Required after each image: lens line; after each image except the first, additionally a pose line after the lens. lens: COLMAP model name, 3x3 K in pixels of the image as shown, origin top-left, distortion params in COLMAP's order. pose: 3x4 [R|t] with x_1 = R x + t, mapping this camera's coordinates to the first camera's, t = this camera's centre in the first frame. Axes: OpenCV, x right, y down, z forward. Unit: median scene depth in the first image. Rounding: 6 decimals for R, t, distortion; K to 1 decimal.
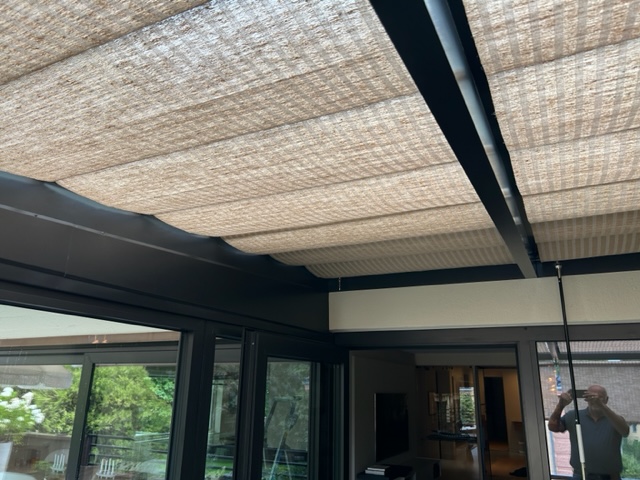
lens RADIAL K [[498.8, 0, 320.0], [0, 498.8, 240.0], [0, 0, 1]] dist [0.003317, 0.001918]
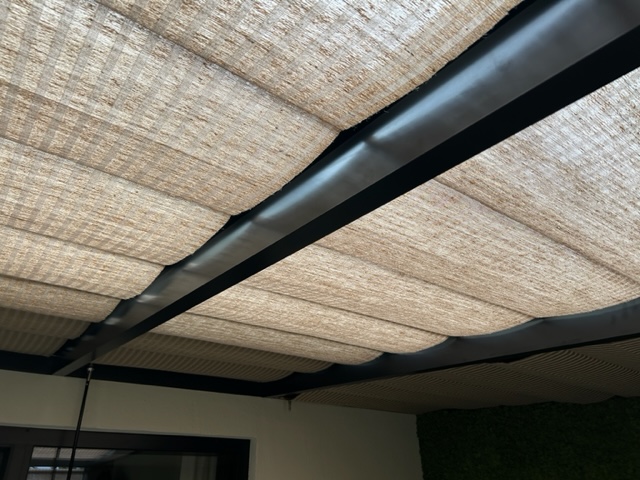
lens RADIAL K [[475.9, 0, 320.0], [0, 475.9, 240.0], [0, 0, 1]] dist [0.097049, -0.099067]
pose [[0.450628, 0.405193, 0.795458, -0.385165], [-0.238811, 0.913298, -0.329932, 0.048859], [-0.860177, -0.041288, 0.508322, 0.176013]]
